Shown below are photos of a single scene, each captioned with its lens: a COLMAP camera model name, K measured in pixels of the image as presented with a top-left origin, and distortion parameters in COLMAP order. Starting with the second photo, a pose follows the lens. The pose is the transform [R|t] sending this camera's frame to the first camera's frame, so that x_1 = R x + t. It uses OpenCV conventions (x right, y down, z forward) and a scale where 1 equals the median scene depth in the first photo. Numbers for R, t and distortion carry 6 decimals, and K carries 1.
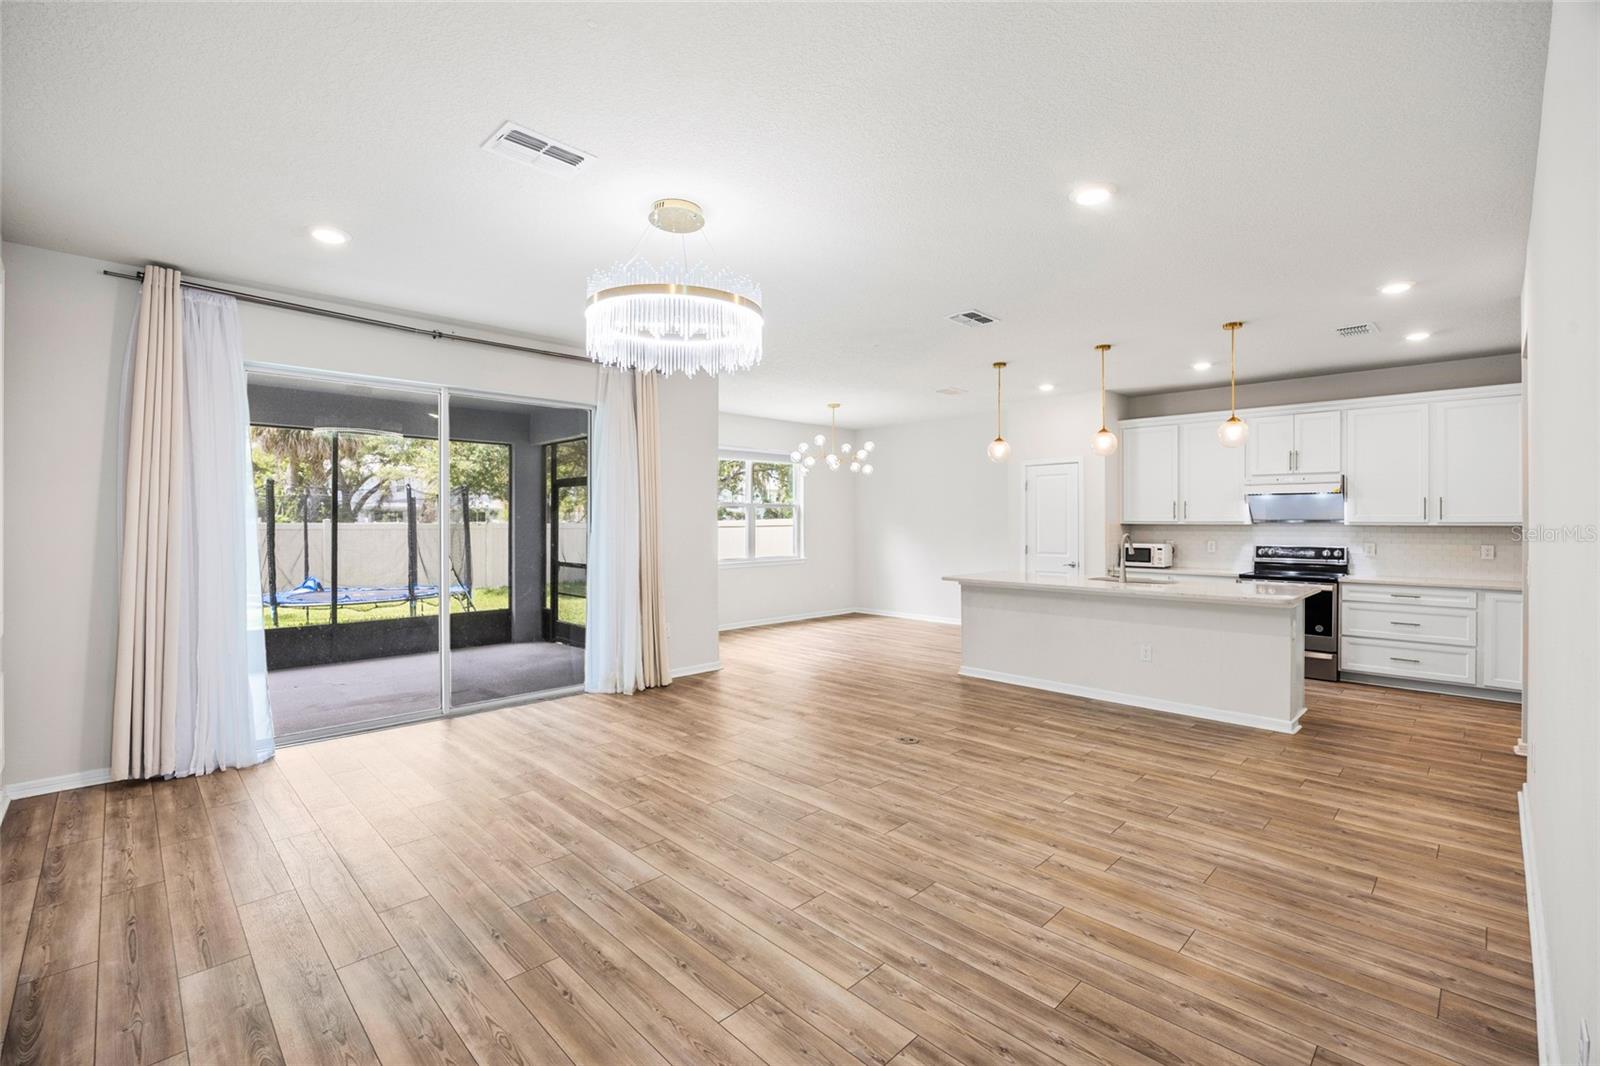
lens RADIAL K [[691.6, 0, 796.7], [0, 691.6, 525.4], [0, 0, 1]] dist [-0.017330, 0.000250]
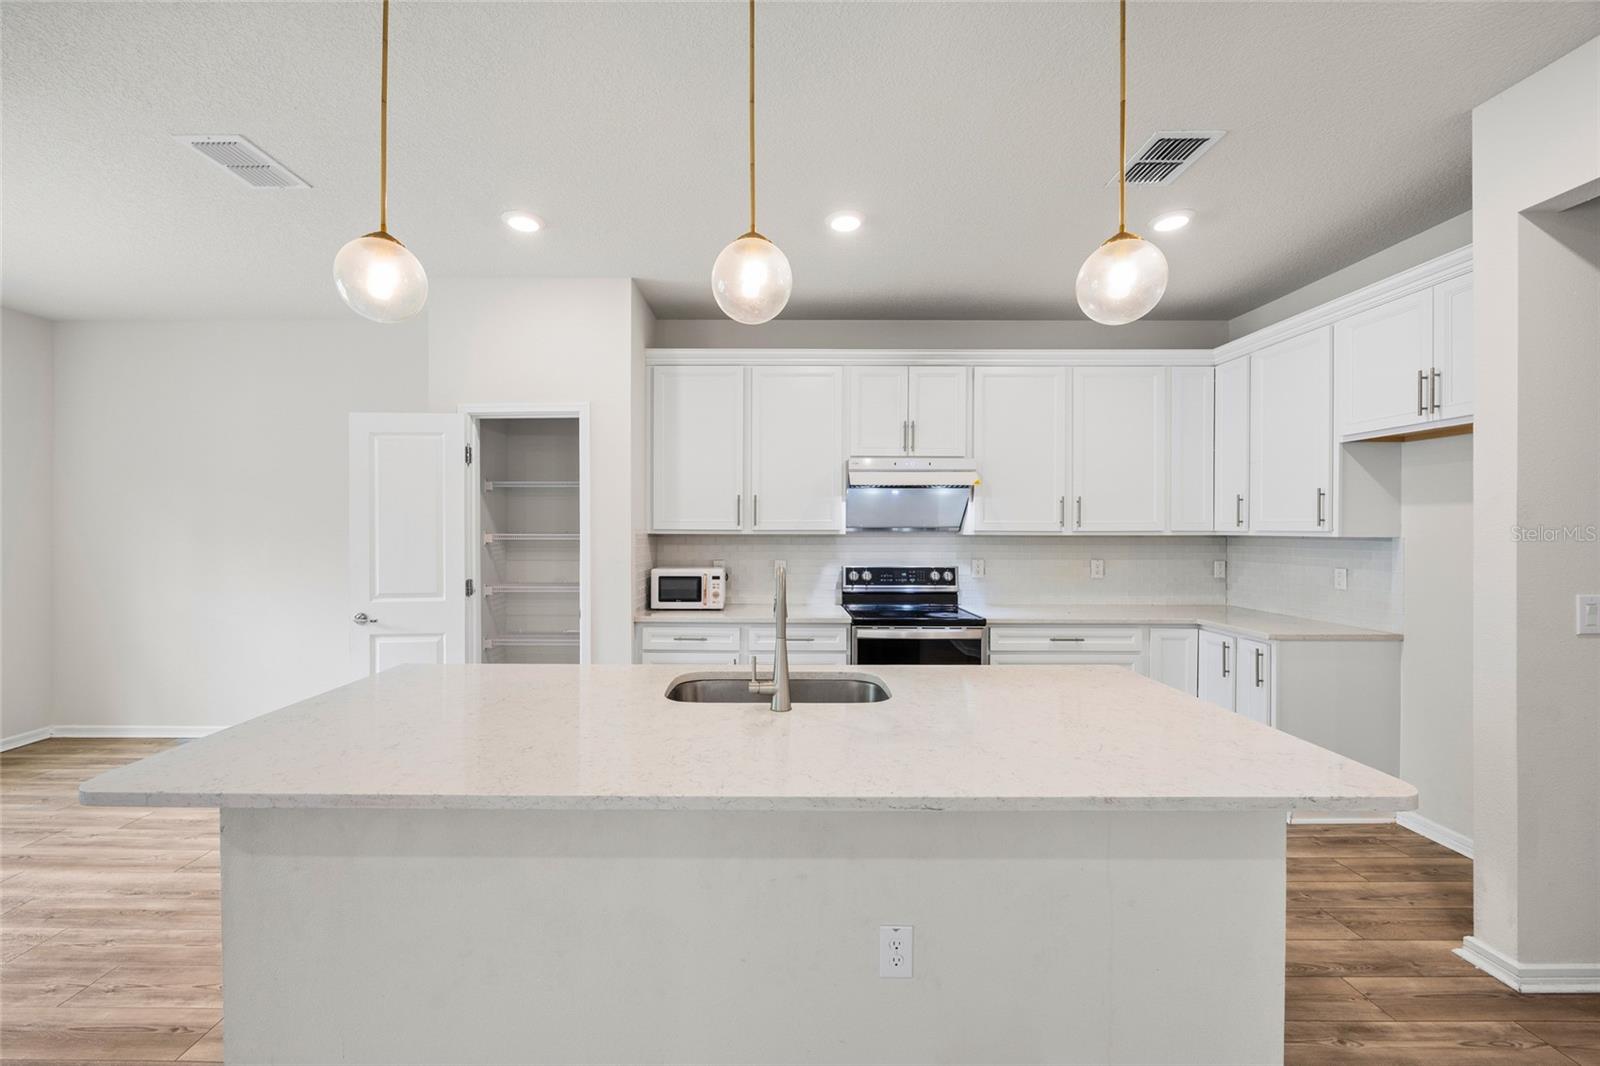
lens RADIAL K [[618.1, 0, 769.5], [0, 618.1, 531.2], [0, 0, 1]] dist [-0.002936, -0.000360]
pose [[0.705435, -0.002035, 0.708771, 0.354167], [0.002680, 0.999996, 0.000204, -0.007917], [-0.708769, 0.001755, 0.705438, 1.110457]]
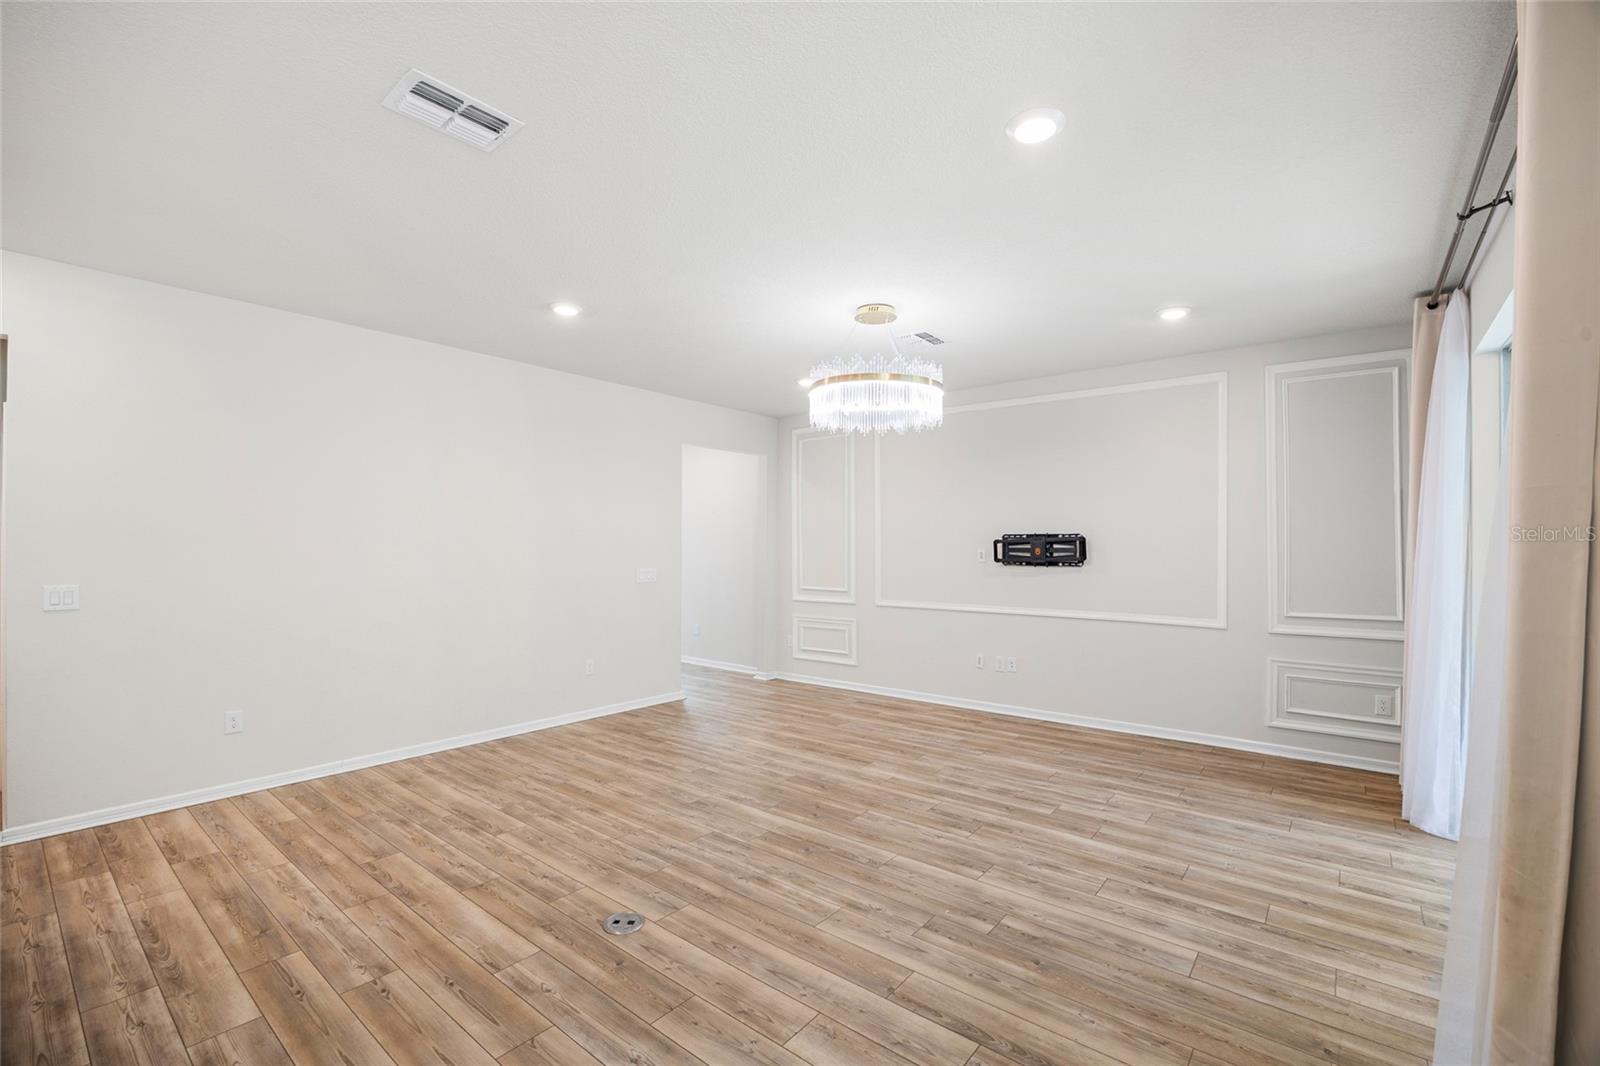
lens RADIAL K [[683.2, 0, 812.4], [0, 683.2, 548.6], [0, 0, 1]] dist [-0.020203, 0.000283]
pose [[-0.991831, -0.000744, -0.127559, 0.083655], [-0.001659, 0.999974, 0.007069, -0.012021], [0.127550, 0.007222, -0.991806, 1.780463]]
